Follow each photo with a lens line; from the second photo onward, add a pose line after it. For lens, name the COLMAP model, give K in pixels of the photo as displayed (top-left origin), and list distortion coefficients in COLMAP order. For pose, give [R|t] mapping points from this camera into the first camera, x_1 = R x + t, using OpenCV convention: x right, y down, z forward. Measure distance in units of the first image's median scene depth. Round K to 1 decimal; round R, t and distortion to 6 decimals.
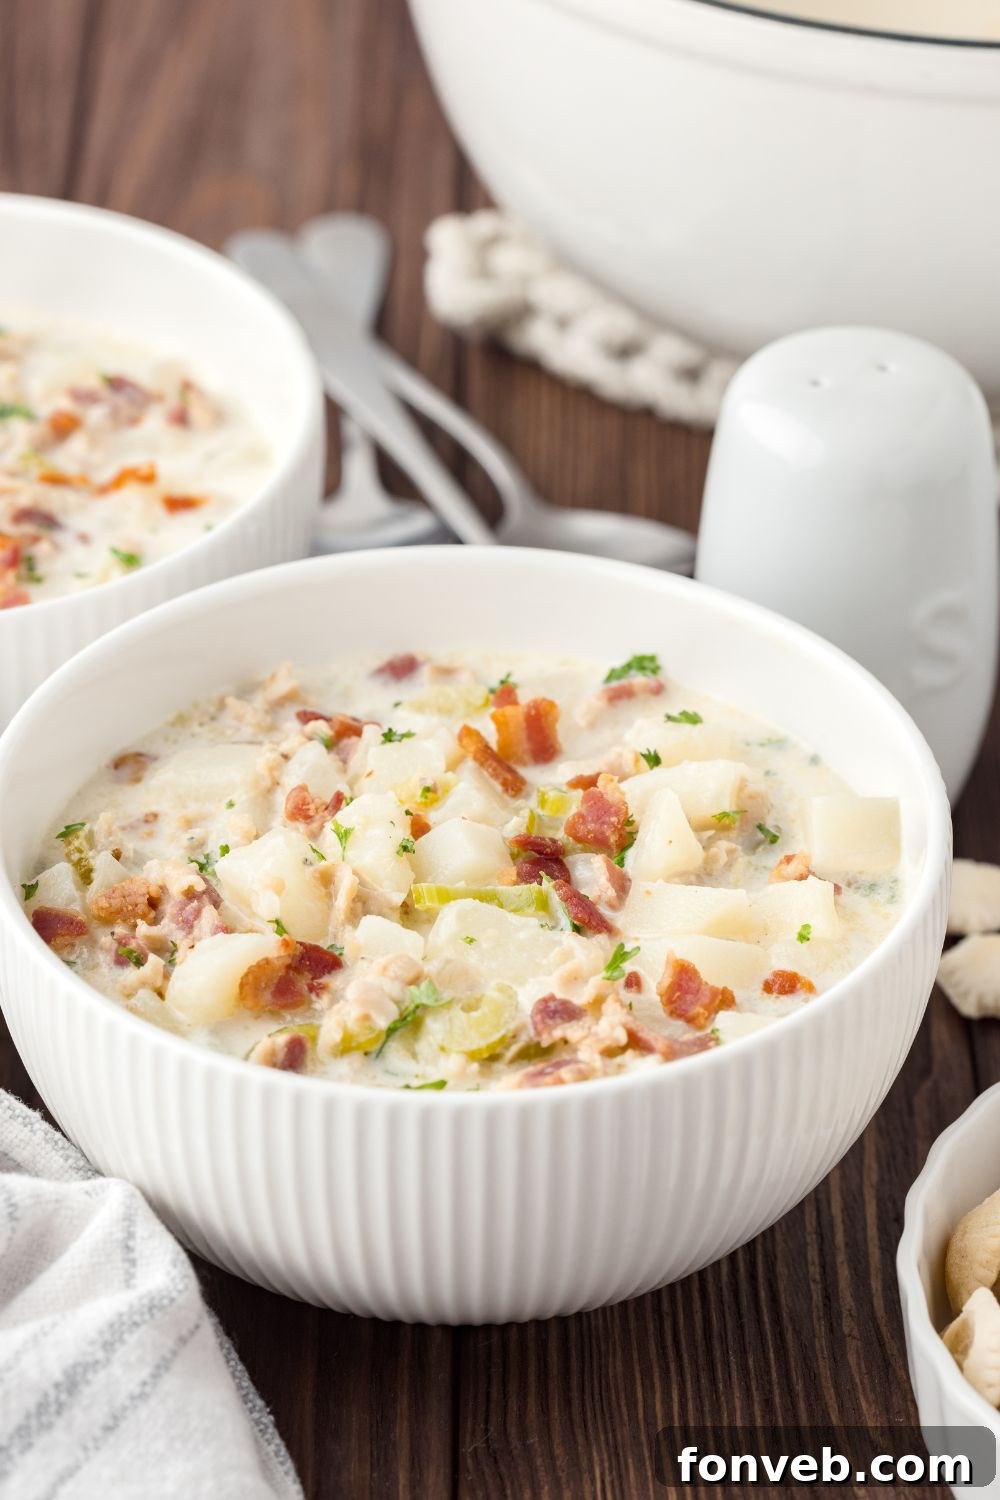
lens RADIAL K [[4944.9, 0, 500.0], [0, 4944.9, 750.0], [0, 0, 1]] dist [0.014841, -1.994919]
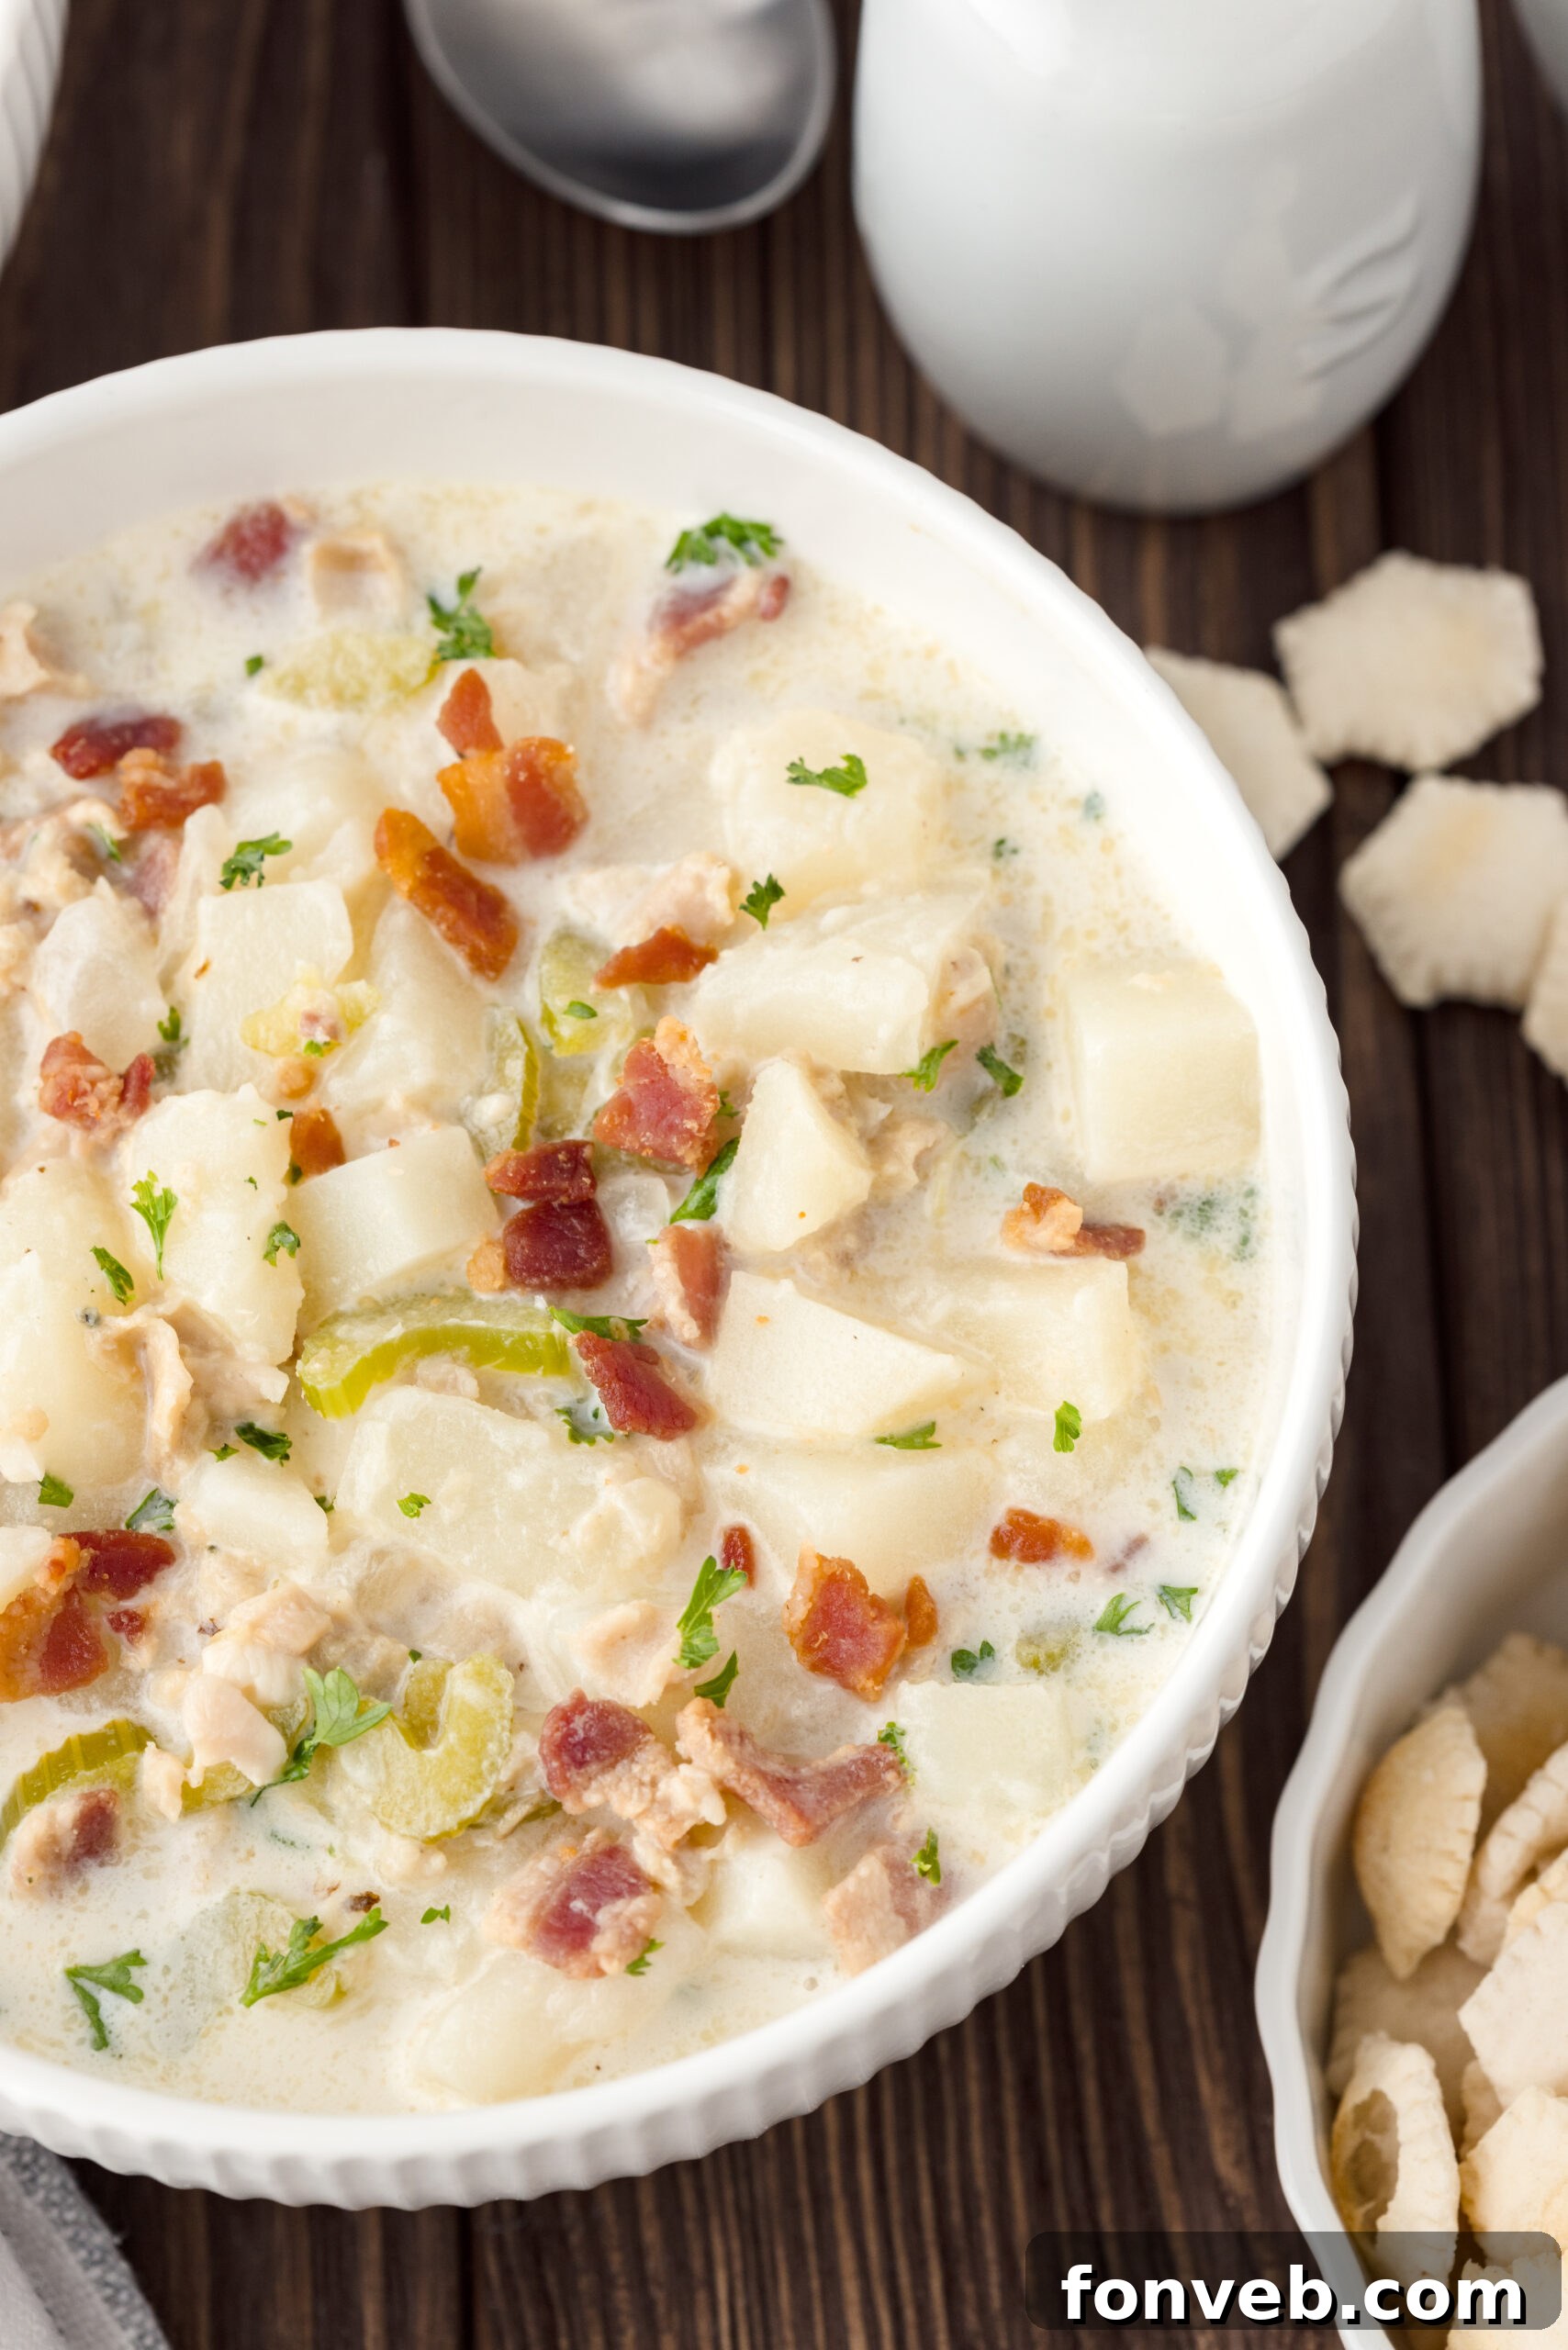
lens RADIAL K [[7747.3, 0, 784.0], [0, 7747.3, 1175.0], [0, 0, 1]] dist [0.014841, -1.994919]
pose [[0.998610, -0.046672, -0.024474, 0.052165], [0.051984, 0.796134, 0.602883, -0.462129], [-0.008653, -0.603318, 0.797454, 0.370599]]
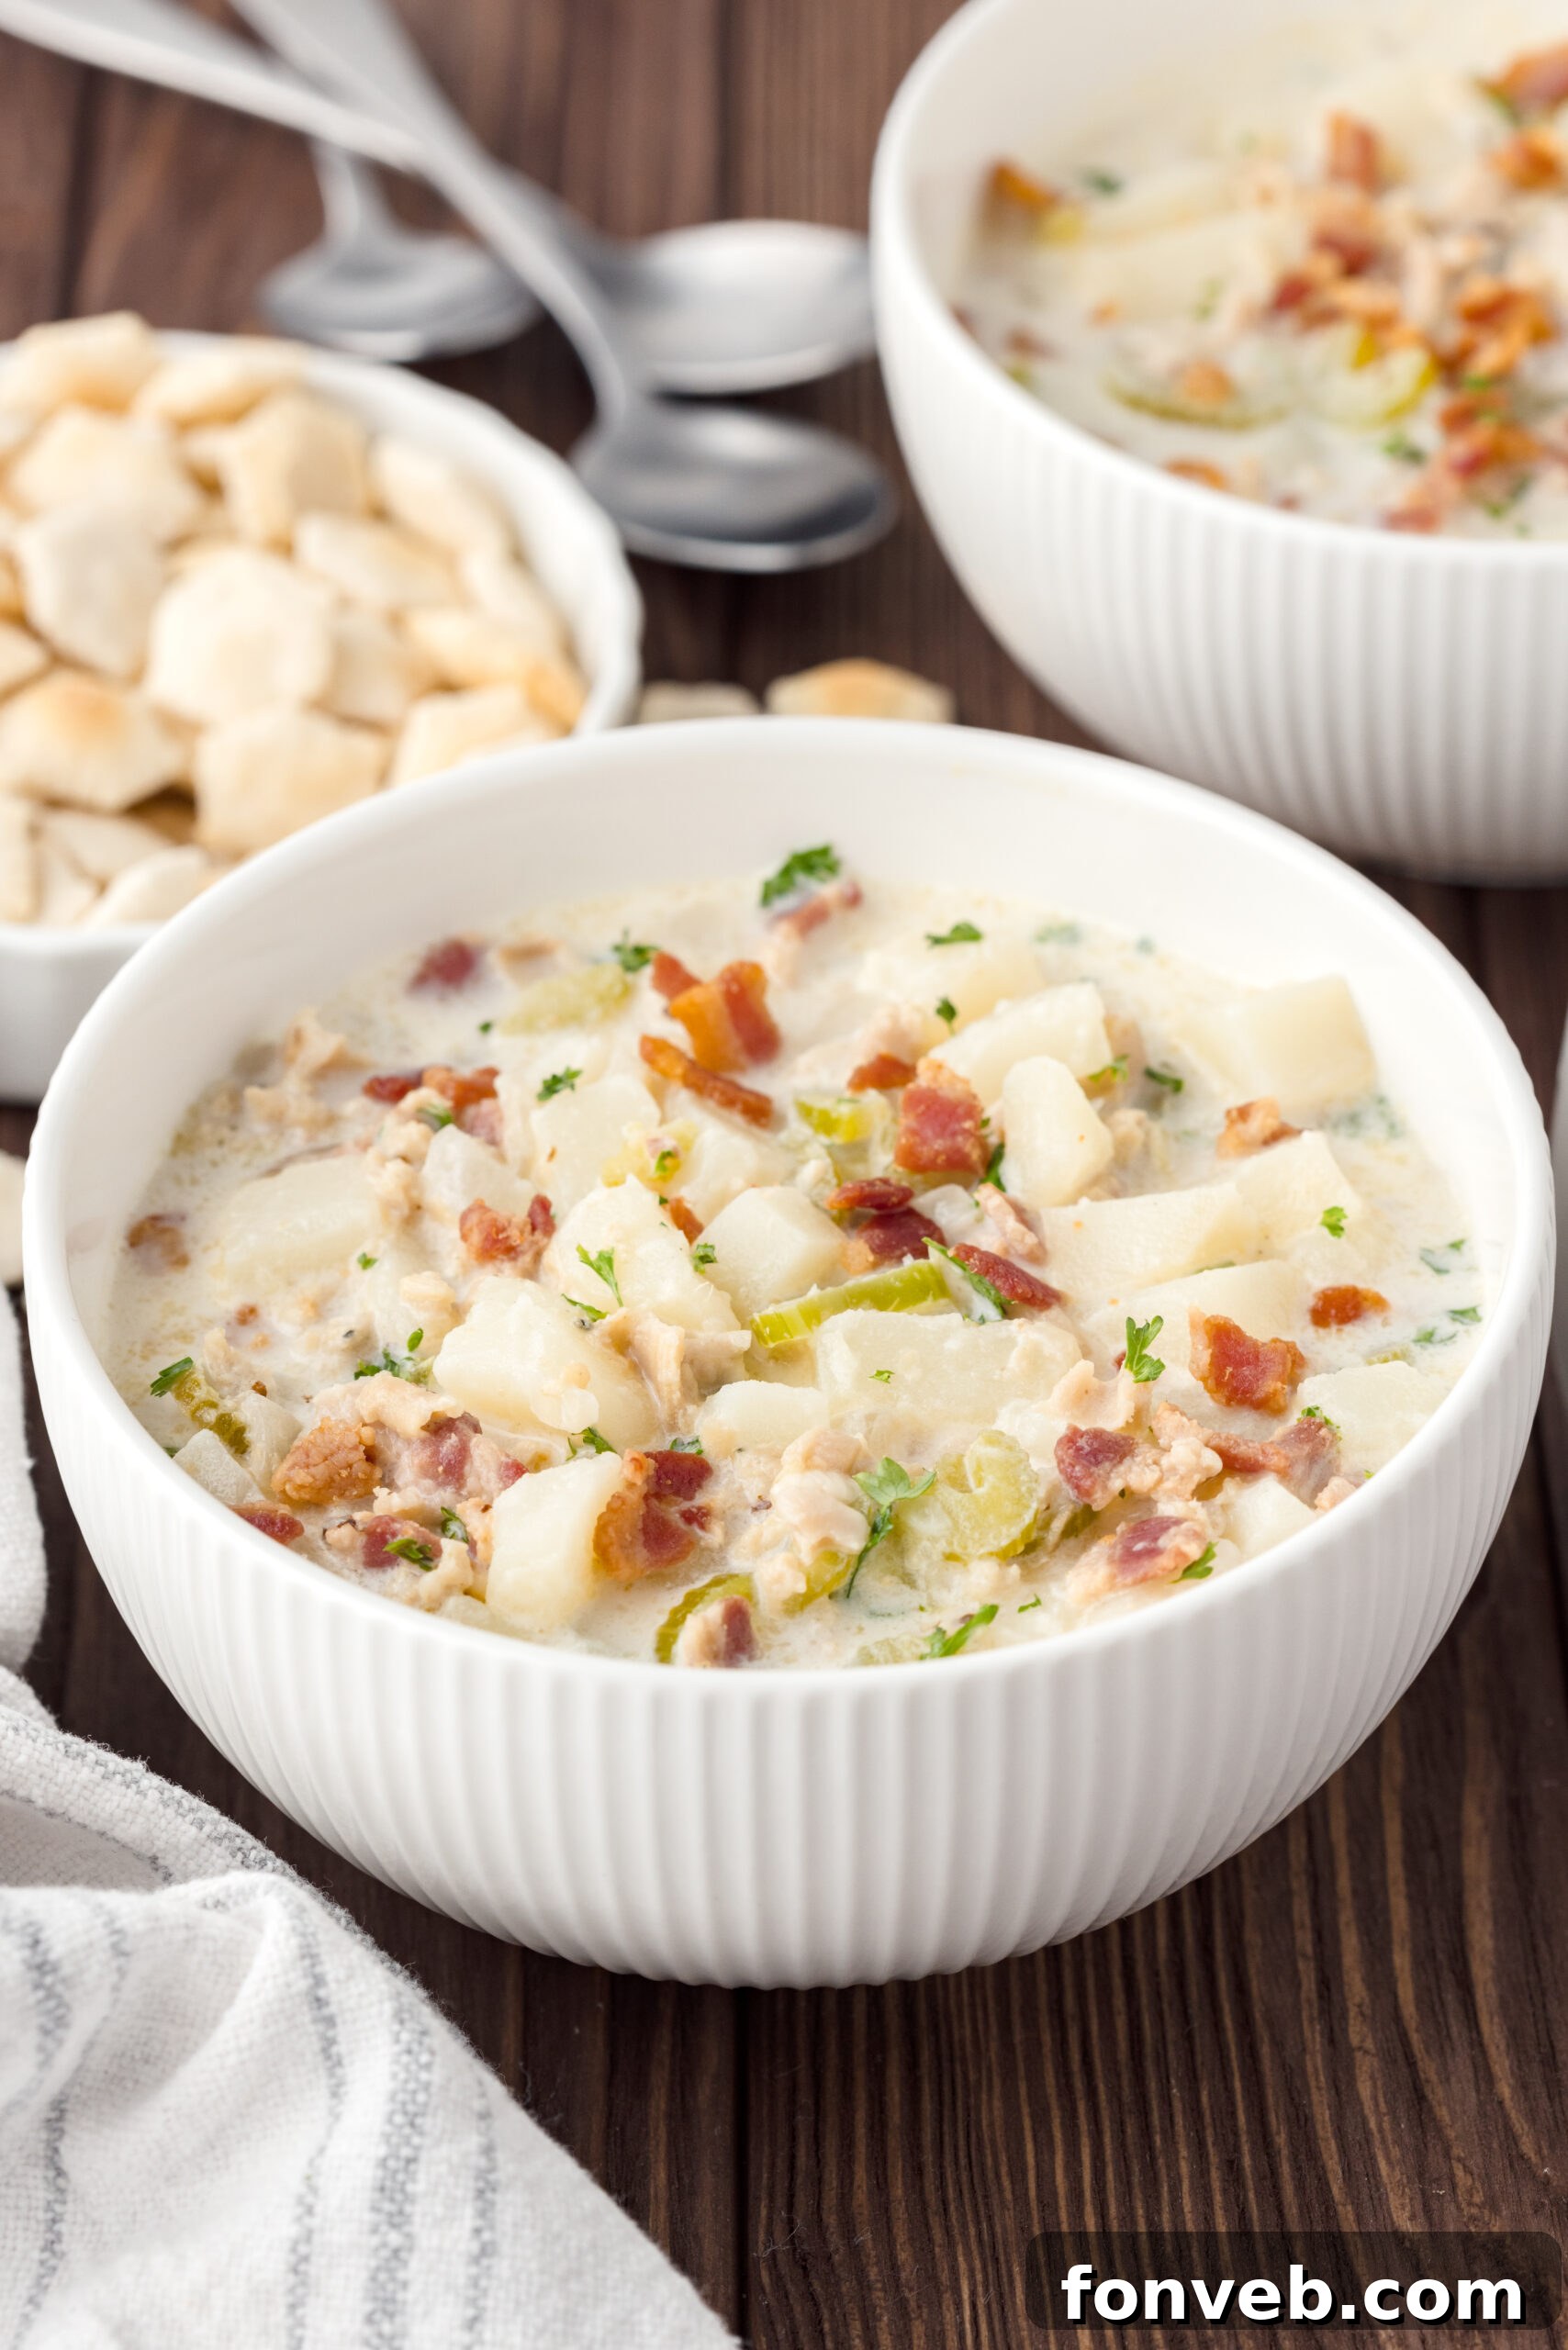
lens RADIAL K [[7747.3, 0, 784.0], [0, 7747.3, 1175.0], [0, 0, 1]] dist [0.014841, -1.994919]
pose [[0.916671, -0.266894, 0.297459, -0.301947], [0.238363, 0.962558, 0.129097, -0.116107], [-0.320777, -0.047437, 0.945966, 0.058794]]
